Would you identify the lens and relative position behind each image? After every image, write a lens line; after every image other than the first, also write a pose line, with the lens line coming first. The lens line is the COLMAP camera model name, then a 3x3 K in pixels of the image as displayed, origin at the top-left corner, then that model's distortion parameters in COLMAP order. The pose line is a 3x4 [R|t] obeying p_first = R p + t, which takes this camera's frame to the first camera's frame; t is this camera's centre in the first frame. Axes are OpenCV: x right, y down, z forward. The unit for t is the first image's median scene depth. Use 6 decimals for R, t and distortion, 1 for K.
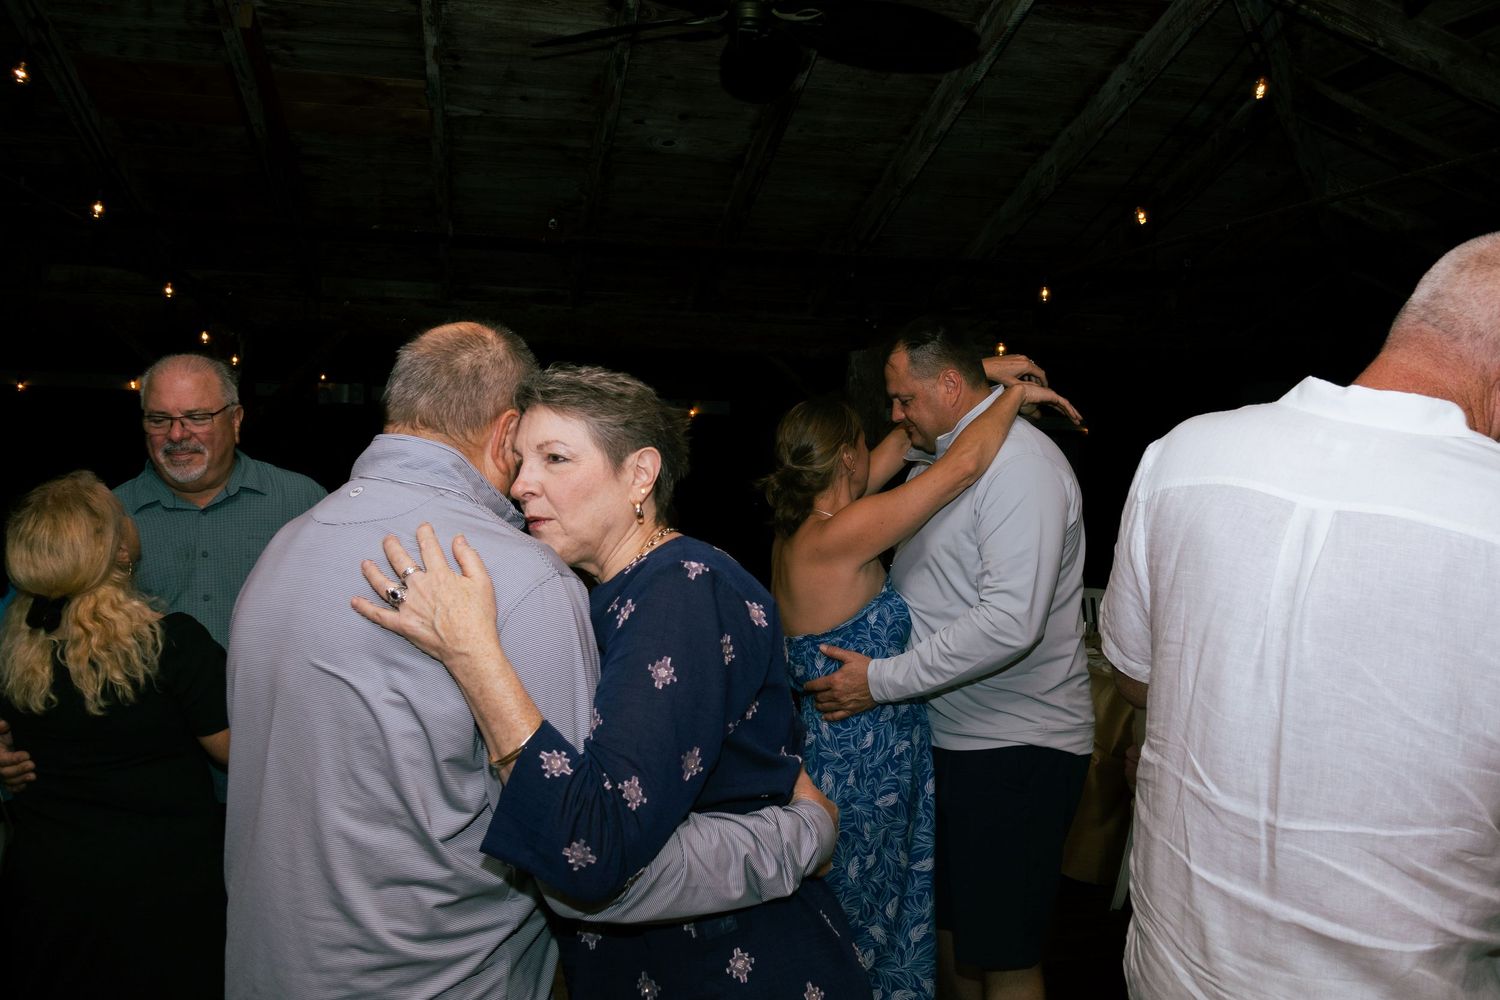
lens RADIAL K [[1236.6, 0, 730.0], [0, 1236.6, 500.3], [0, 0, 1]] dist [-0.003060, 0.003870]
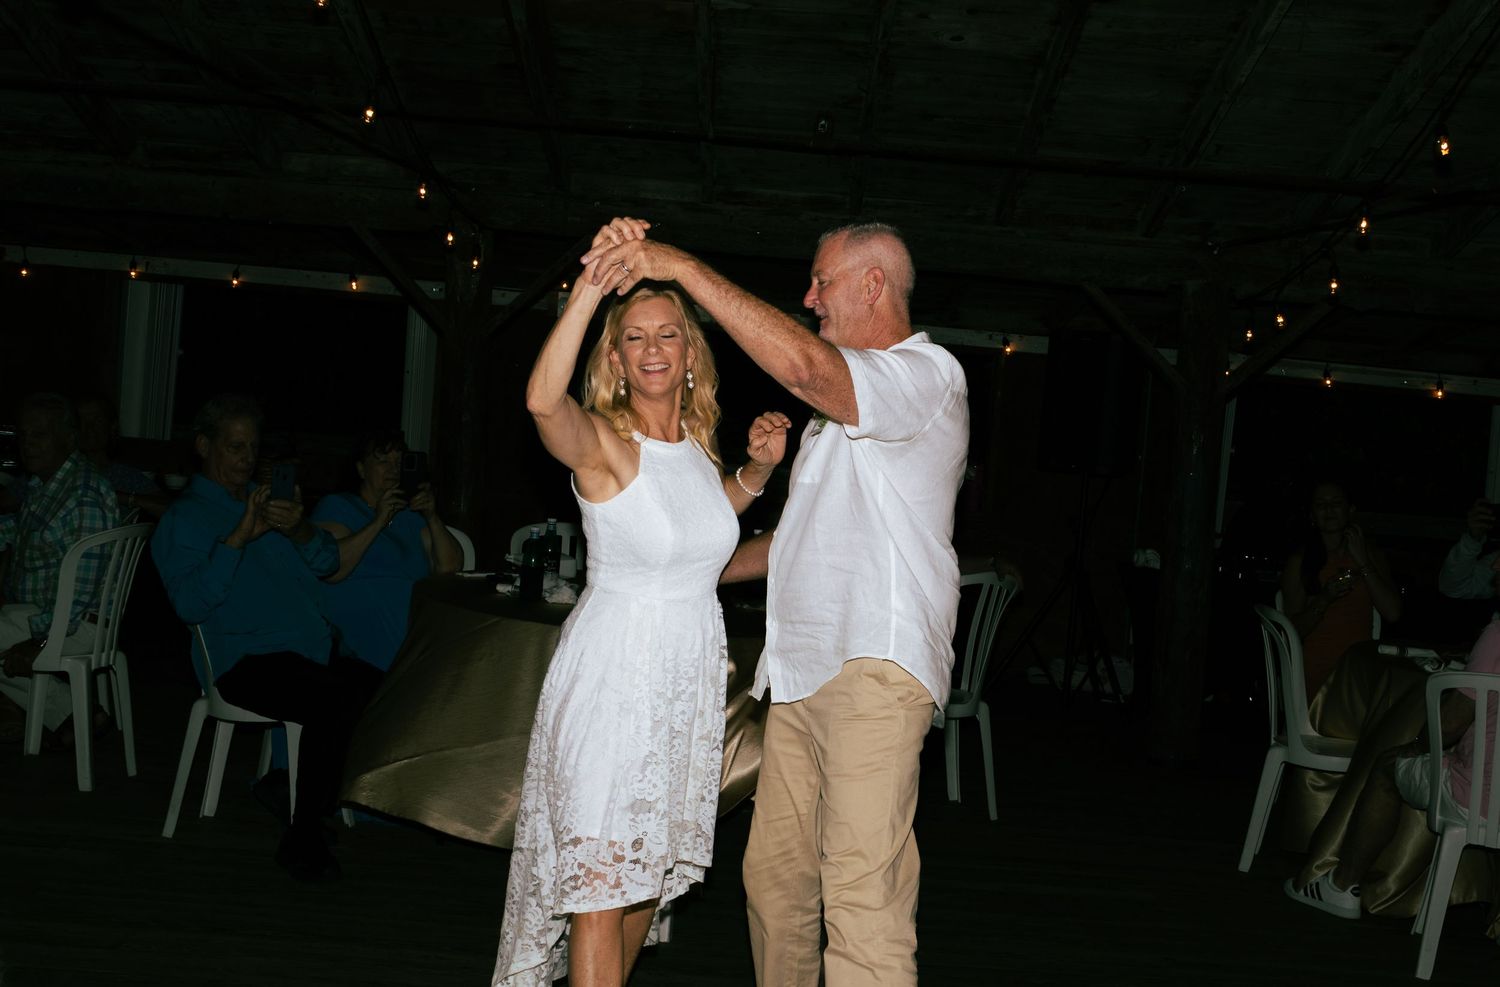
lens RADIAL K [[1821.6, 0, 754.2], [0, 1821.6, 468.5], [0, 0, 1]] dist [-0.013076, 0.025856]
pose [[0.976983, 0.061173, -0.204359, 0.094163], [-0.062748, 0.998029, -0.001231, 0.029326], [0.203880, 0.014025, 0.978895, -0.302800]]
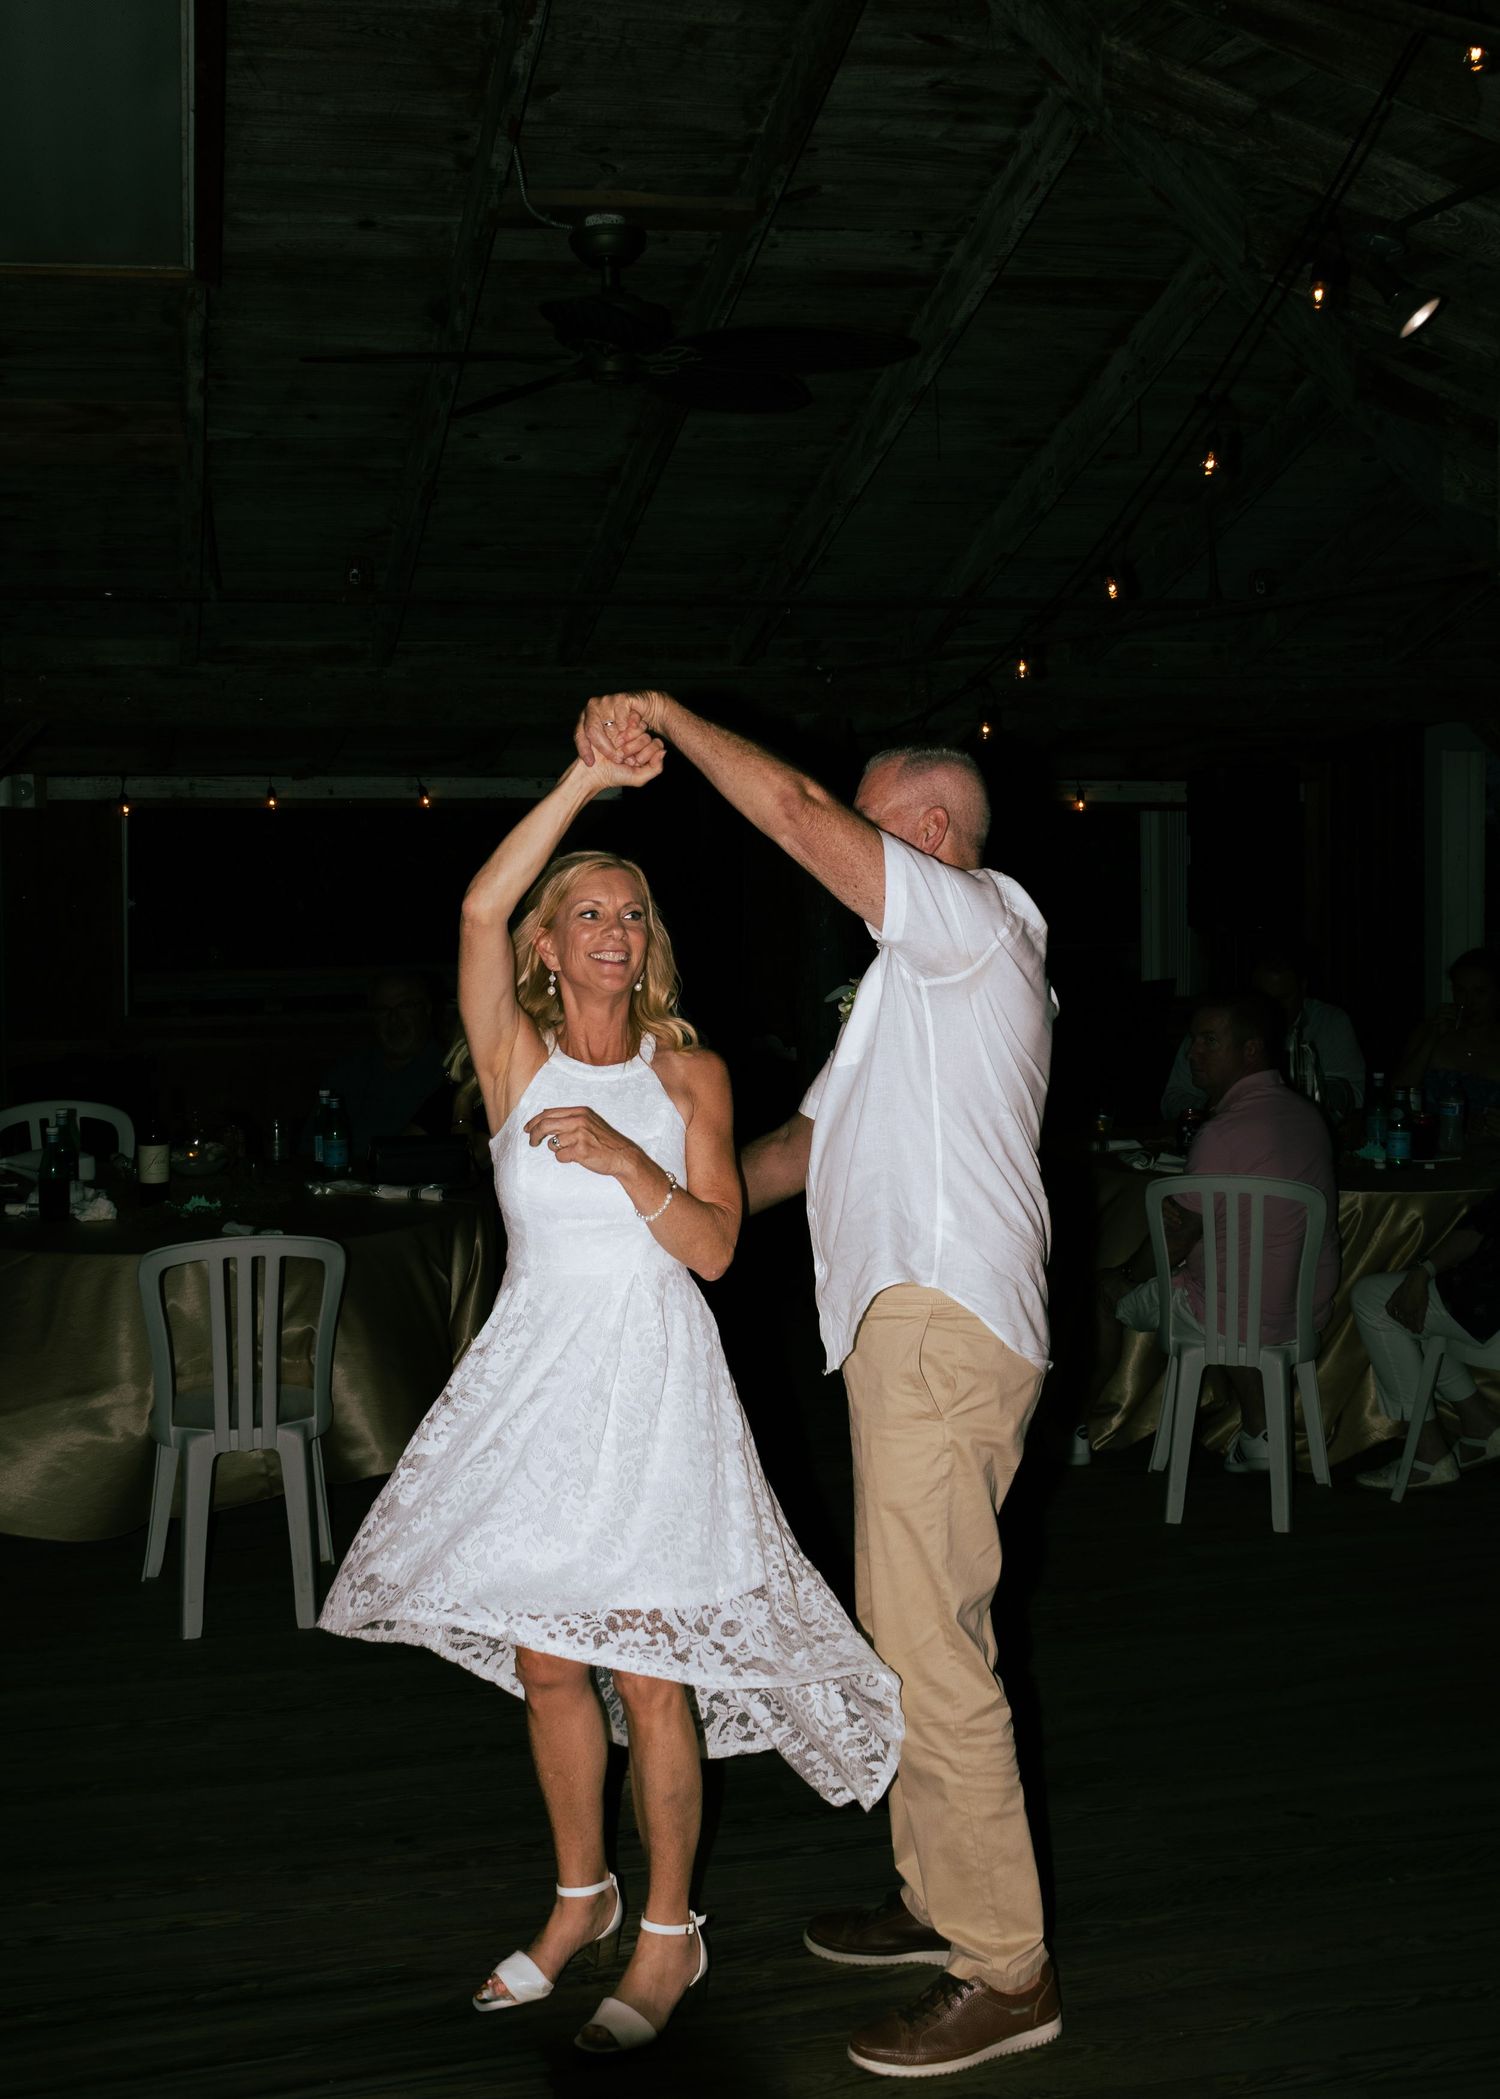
lens RADIAL K [[2480.4, 0, 755.2], [0, 2480.4, 924.7], [0, 0, 1]] dist [0.006873, -0.022668]
pose [[0.998399, -0.039102, 0.040879, 0.021301], [0.038738, 0.999203, 0.009661, -0.027785], [-0.041224, -0.008062, 0.999117, -0.445354]]
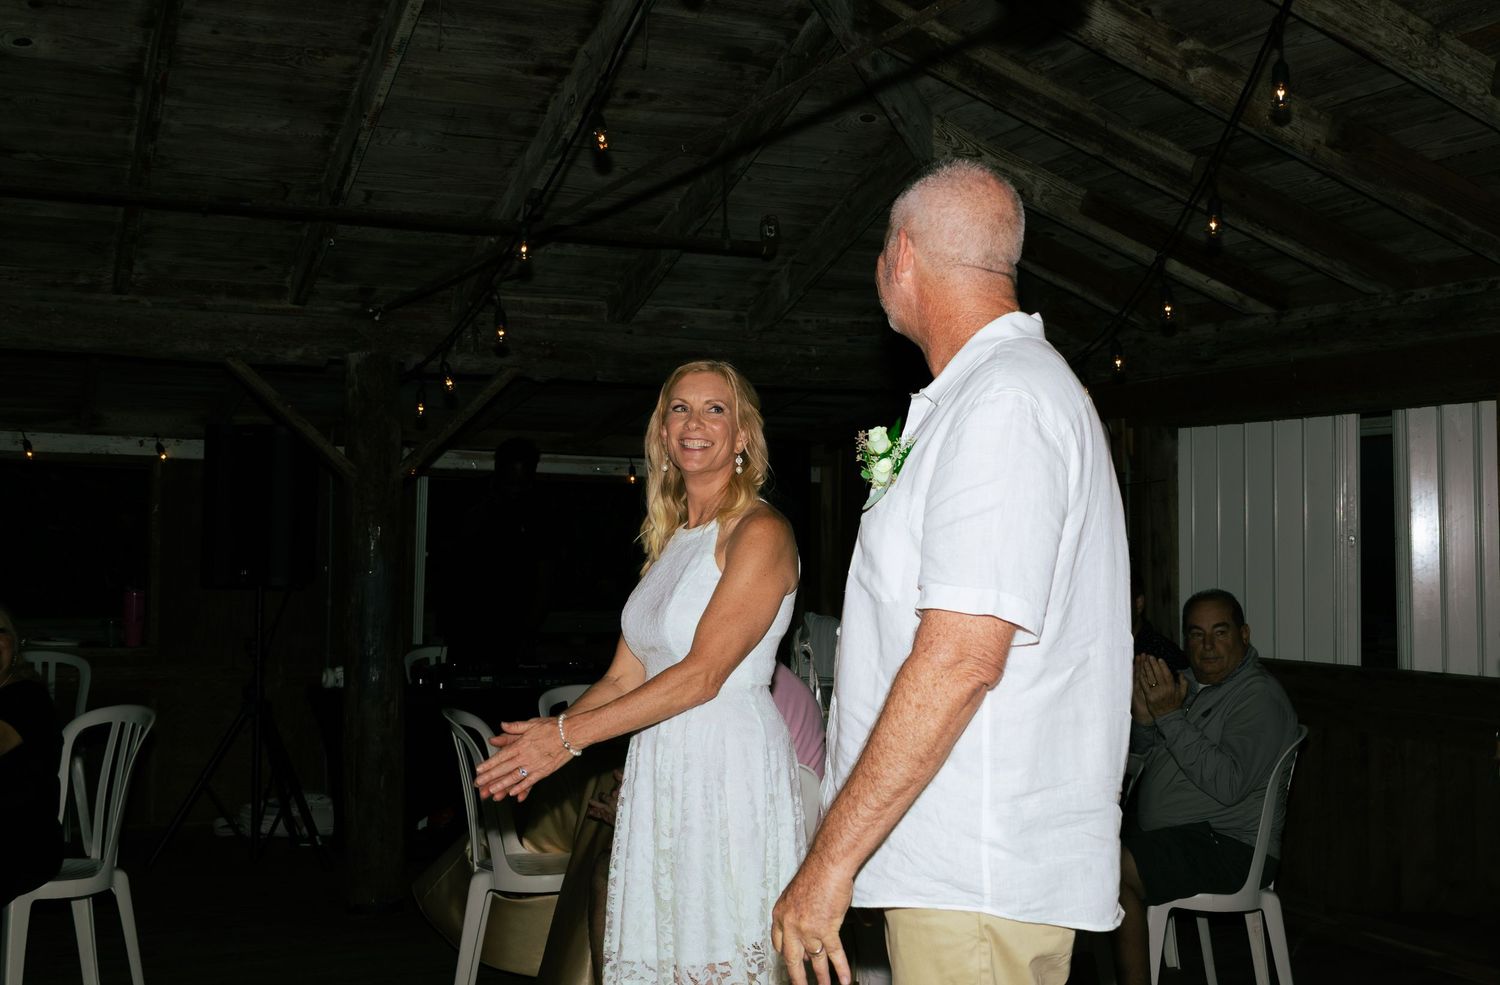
lens RADIAL K [[1779.3, 0, 771.5], [0, 1779.3, 494.5], [0, 0, 1]] dist [-0.015787, 0.026583]
pose [[0.974821, -0.013061, 0.222605, 0.139571], [0.029770, 0.996969, -0.071872, 0.055496], [-0.220992, 0.076689, 0.972256, -0.062801]]
